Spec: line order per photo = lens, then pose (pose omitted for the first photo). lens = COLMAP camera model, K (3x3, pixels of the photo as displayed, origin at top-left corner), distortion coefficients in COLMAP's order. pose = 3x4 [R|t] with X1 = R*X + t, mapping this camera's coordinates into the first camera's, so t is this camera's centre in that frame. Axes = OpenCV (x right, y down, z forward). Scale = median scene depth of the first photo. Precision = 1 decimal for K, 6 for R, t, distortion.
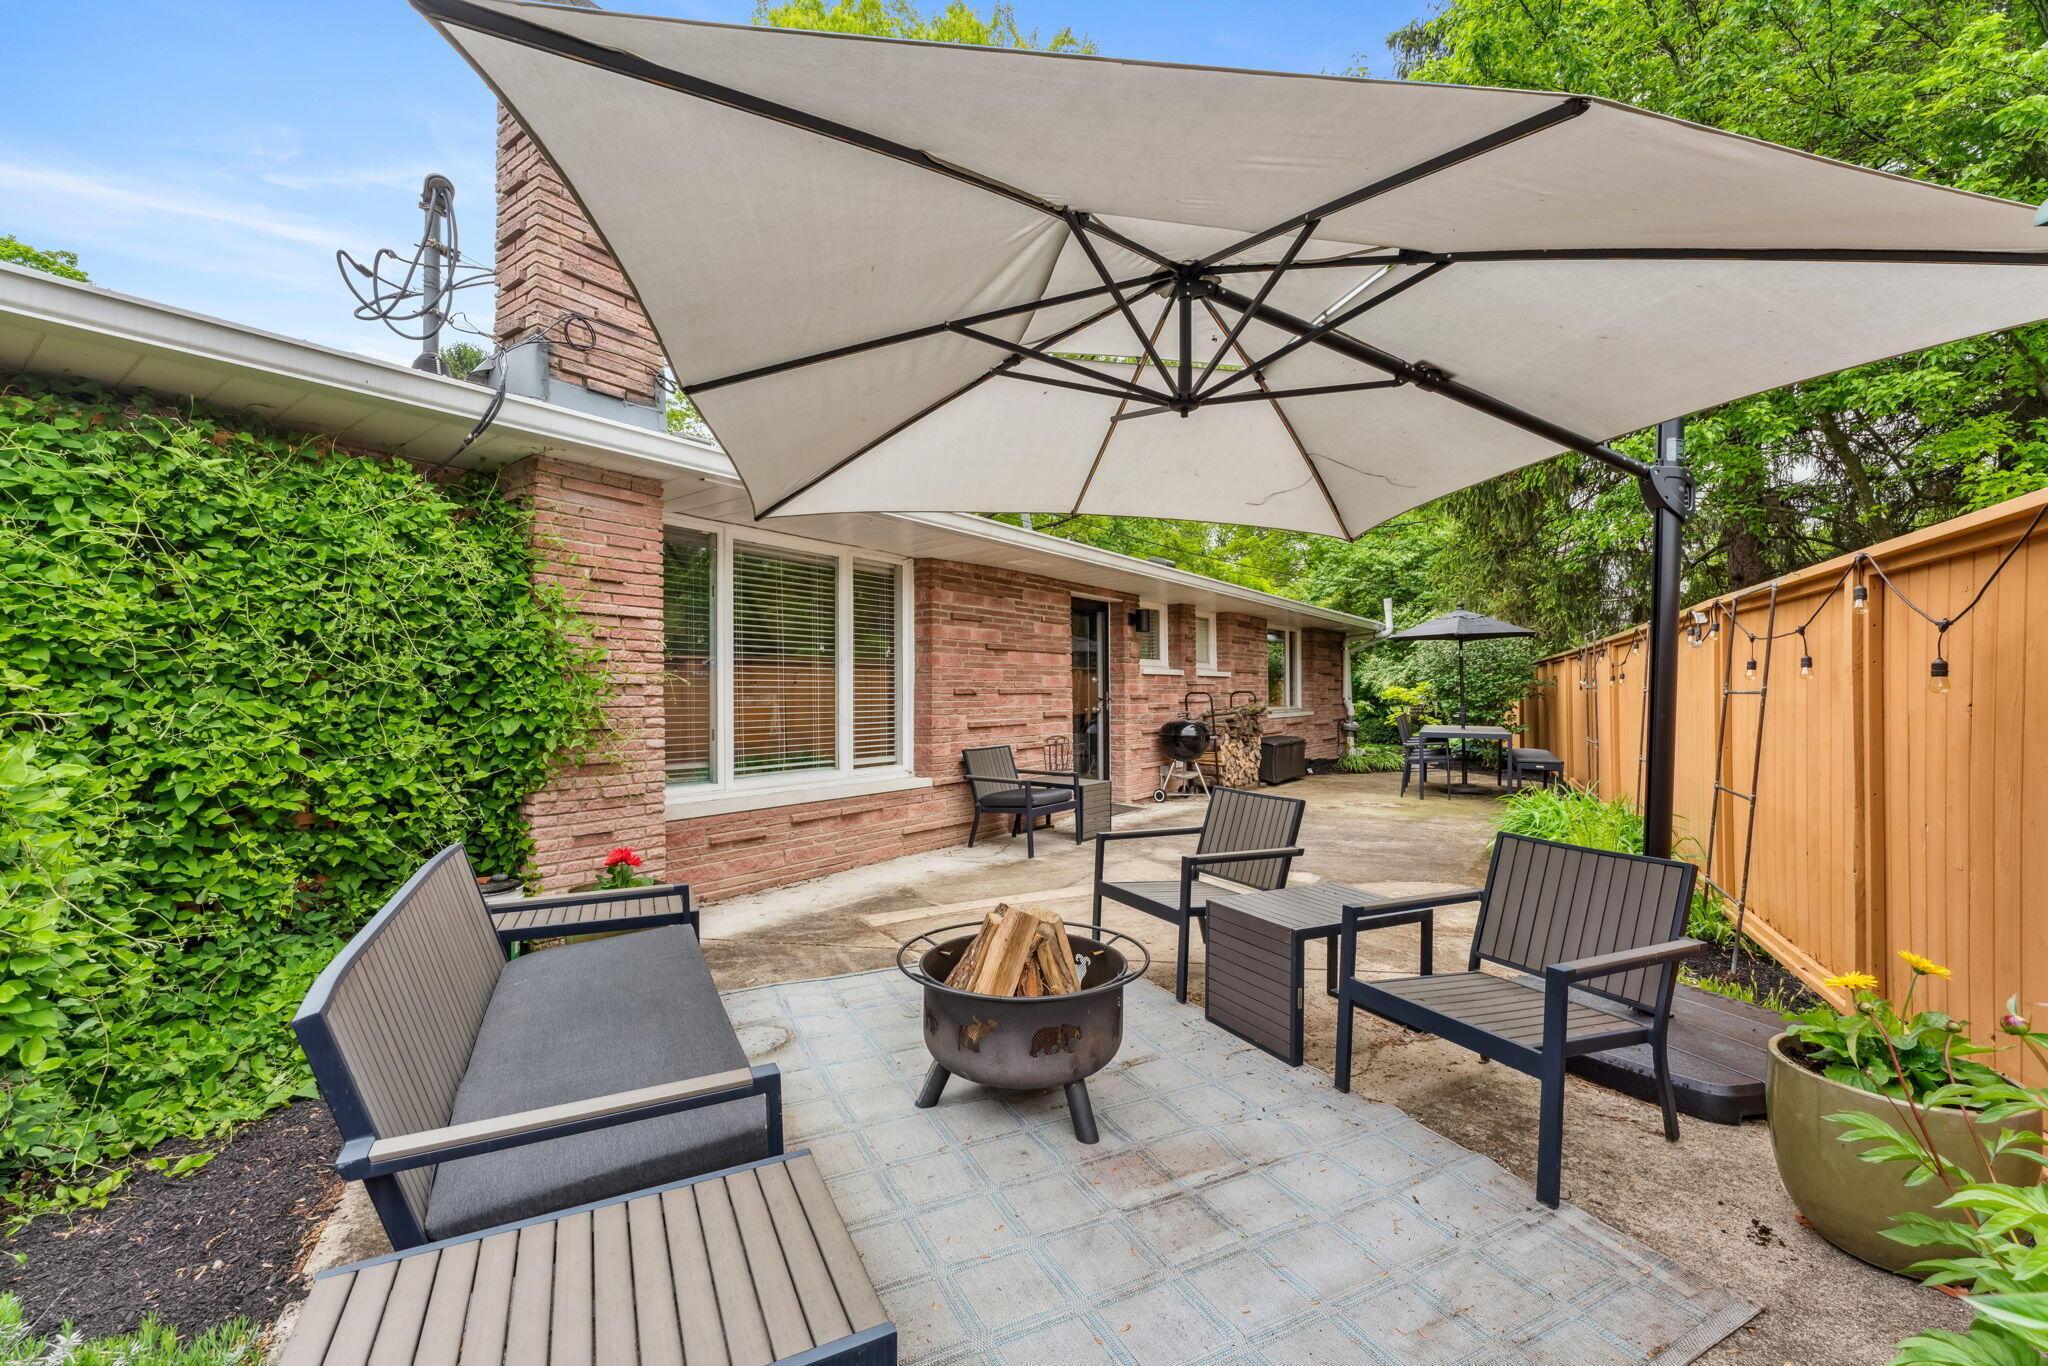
lens RADIAL K [[848.8, 0, 1020.7], [0, 848.8, 699.1], [0, 0, 1]] dist [-0.001823, -0.000255]
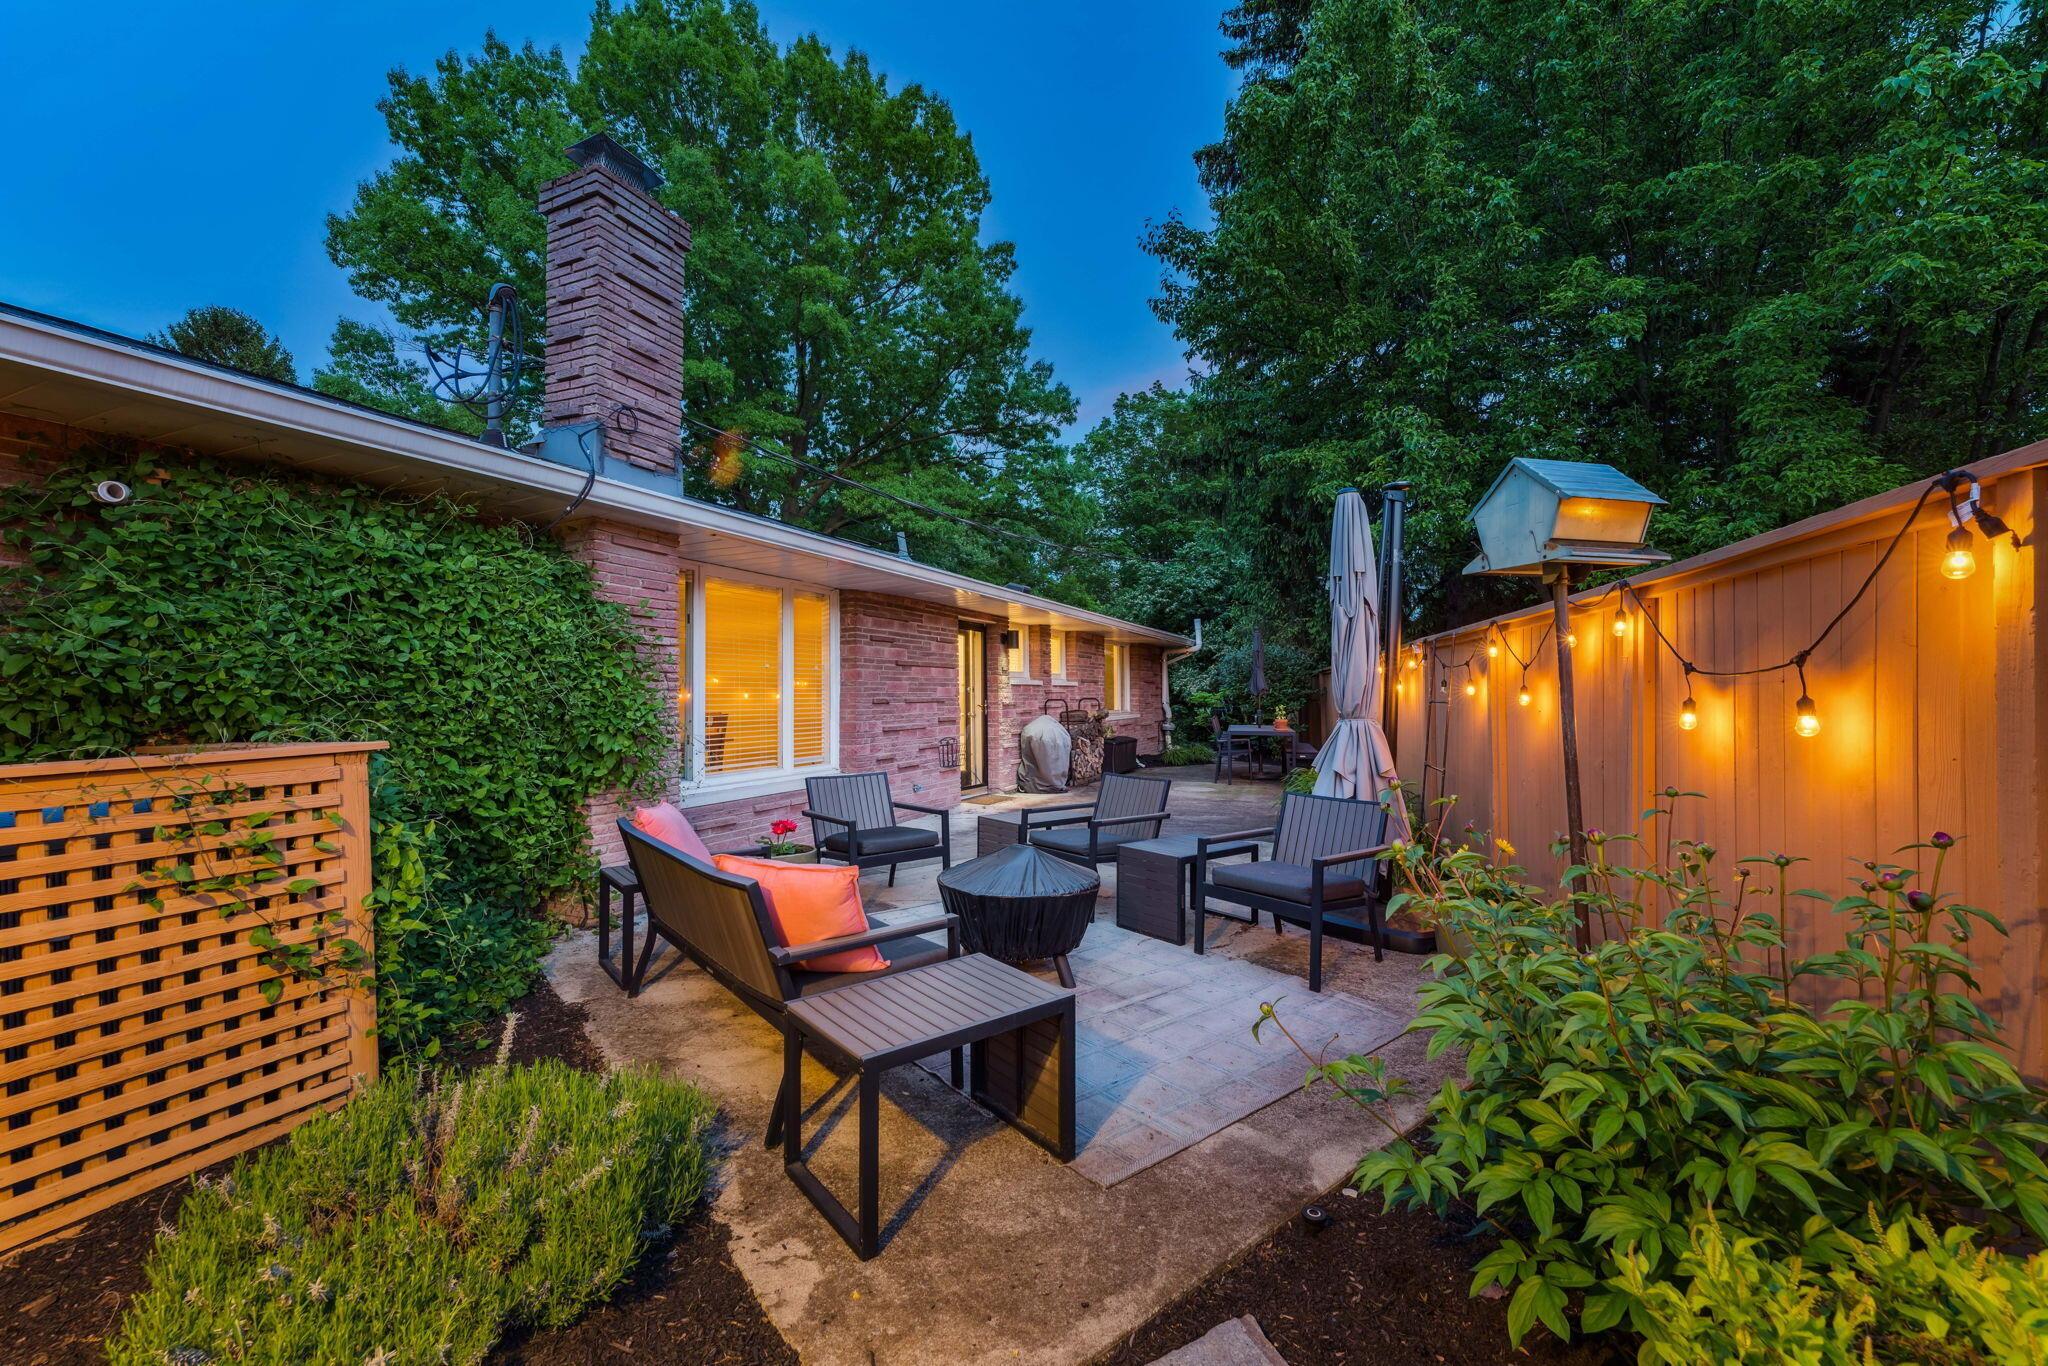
lens RADIAL K [[816.7, 0, 1026.7], [0, 816.7, 692.4], [0, 0, 1]] dist [-0.000780, -0.000127]
pose [[0.977205, -0.001362, 0.212295, -0.080197], [0.004129, 0.999912, -0.012593, -0.004220], [-0.212260, 0.013183, 0.977124, -0.122291]]
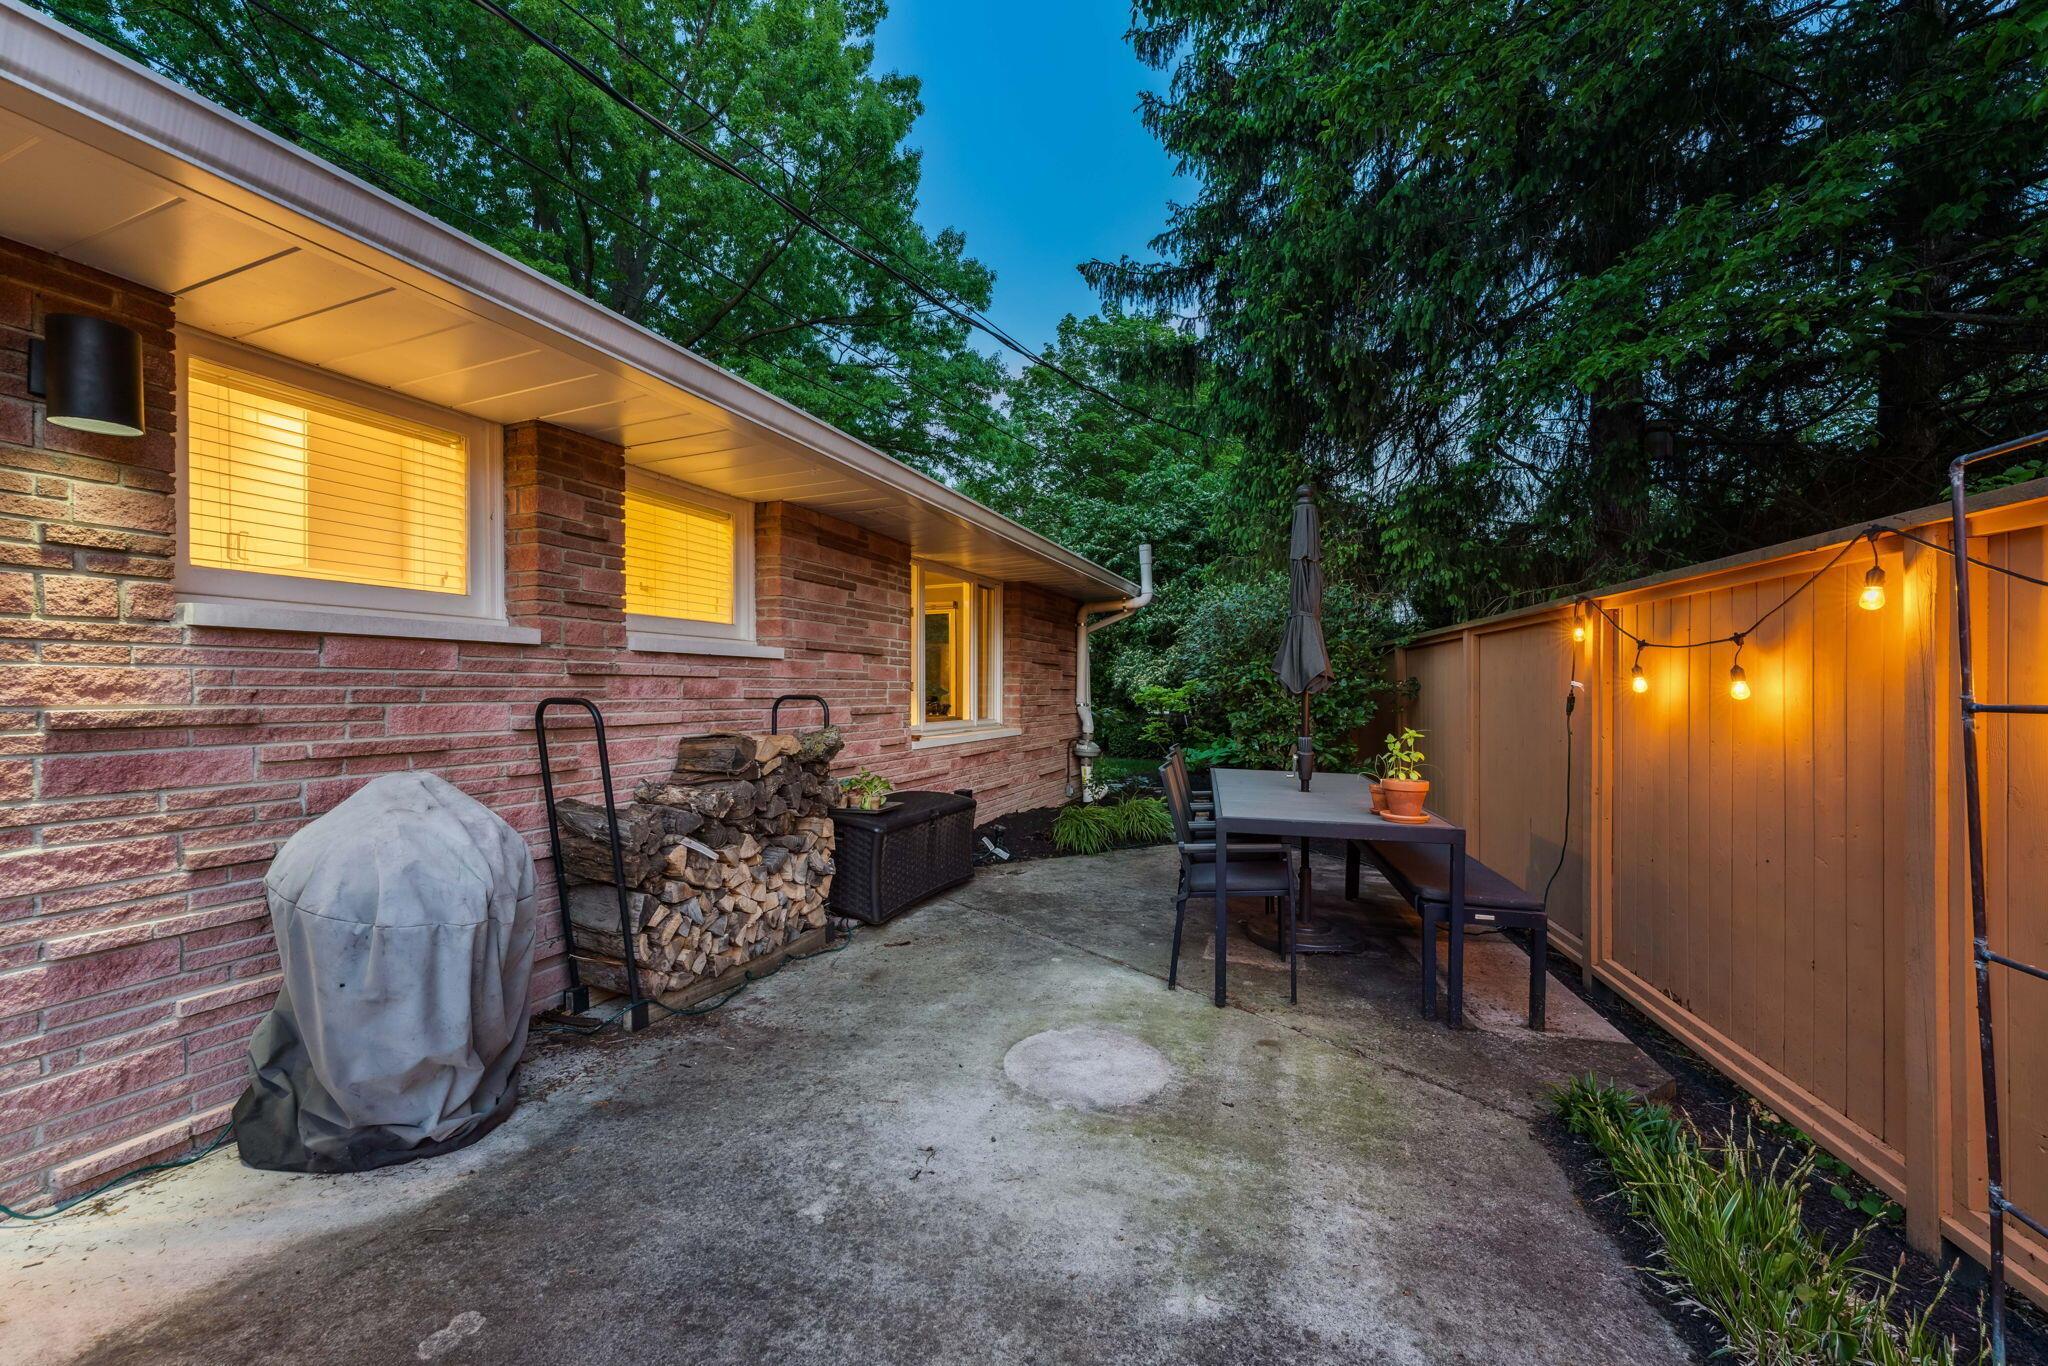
lens RADIAL K [[816.7, 0, 1026.7], [0, 816.7, 692.4], [0, 0, 1]] dist [-0.000780, -0.000127]
pose [[0.966273, 0.013655, 0.257157, 0.339030], [-0.013175, 0.999907, -0.003588, -0.013257], [-0.257182, 0.000079, 0.966363, 0.765836]]
